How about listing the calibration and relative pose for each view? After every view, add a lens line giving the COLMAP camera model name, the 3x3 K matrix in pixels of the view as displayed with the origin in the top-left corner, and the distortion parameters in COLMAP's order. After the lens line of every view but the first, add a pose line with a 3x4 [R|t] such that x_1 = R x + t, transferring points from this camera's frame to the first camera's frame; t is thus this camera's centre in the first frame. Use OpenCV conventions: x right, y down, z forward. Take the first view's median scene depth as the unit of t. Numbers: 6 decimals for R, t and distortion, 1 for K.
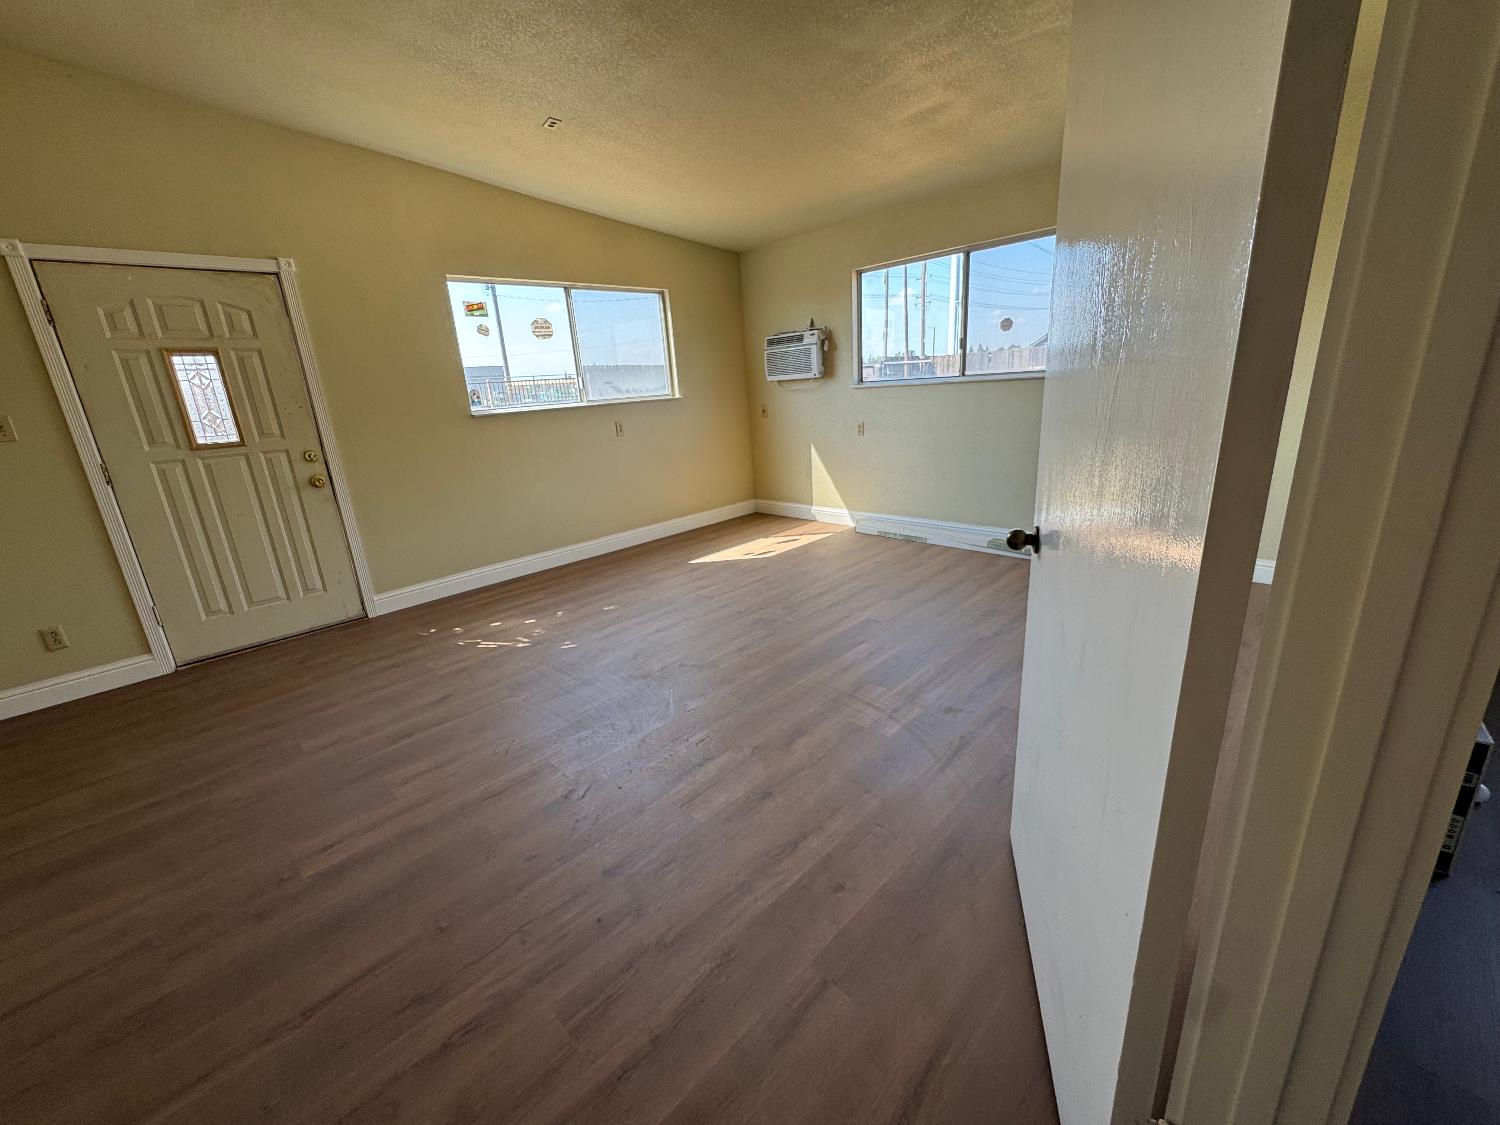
lens RADIAL K [[597.5, 0, 750.3], [0, 597.5, 558.8], [0, 0, 1]] dist [-0.002316, 0.000223]
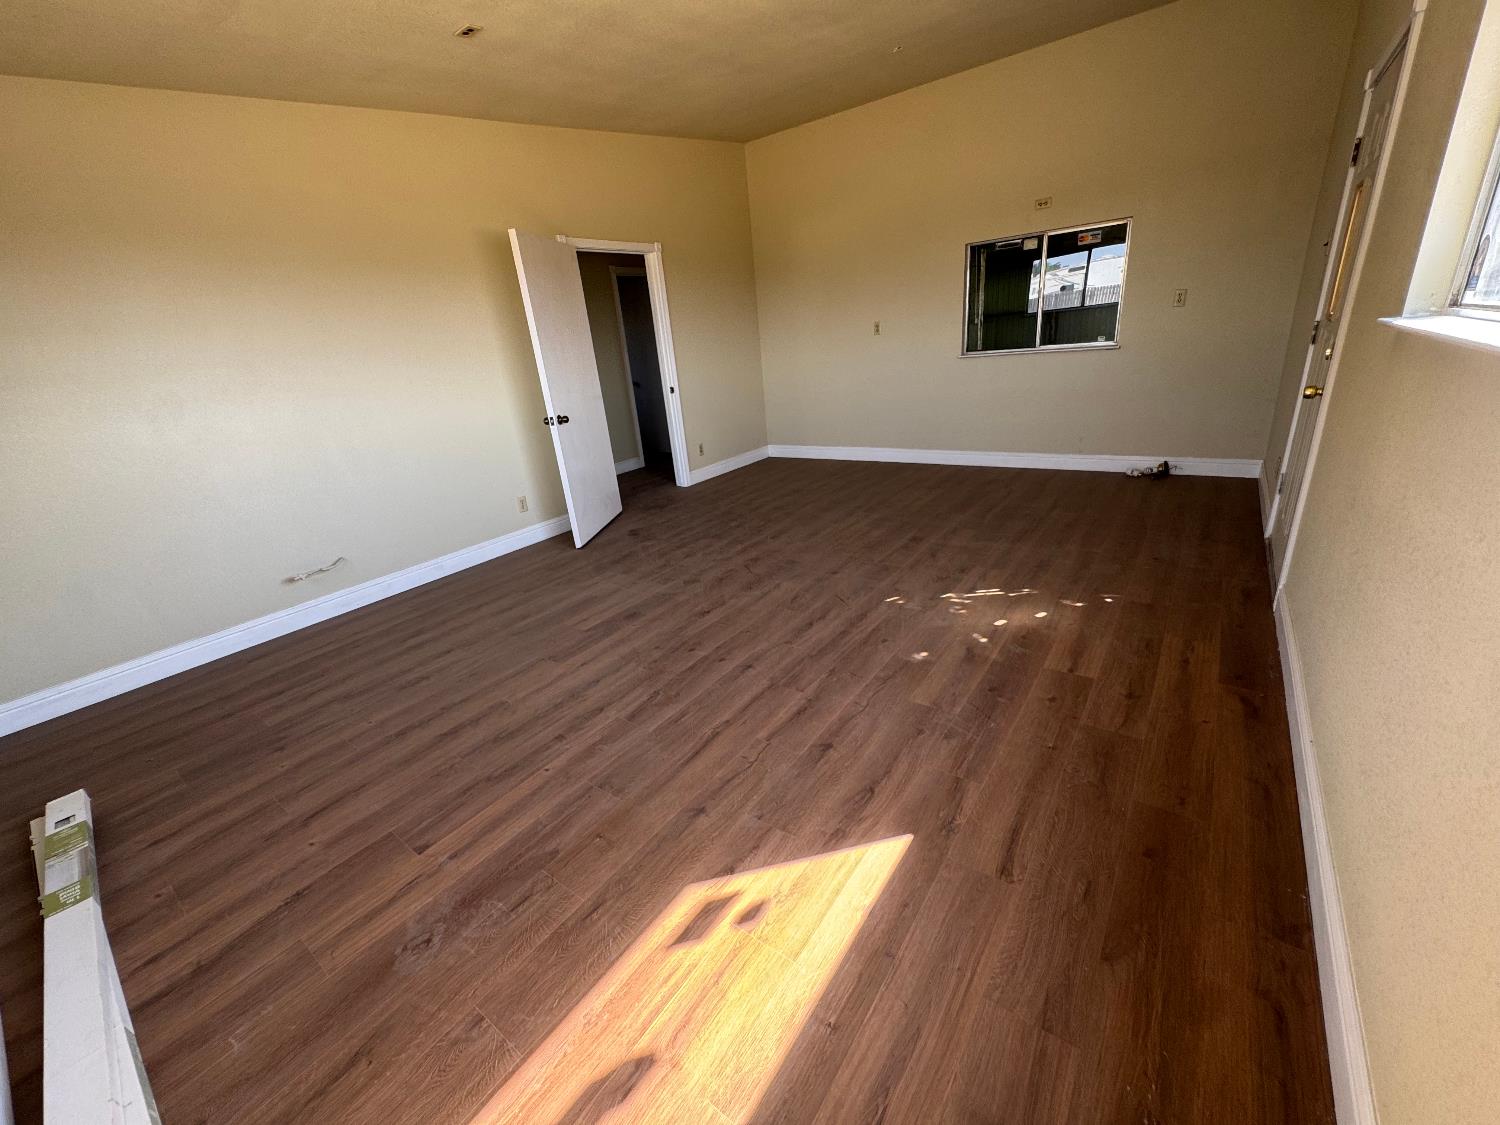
lens RADIAL K [[597.5, 0, 744.9], [0, 597.5, 563.0], [0, 0, 1]] dist [-0.002316, 0.000223]
pose [[-0.977566, 0.198197, -0.071290, -0.016403], [0.114330, 0.783569, 0.610695, -0.422209], [0.176899, 0.588844, -0.788650, 1.409499]]
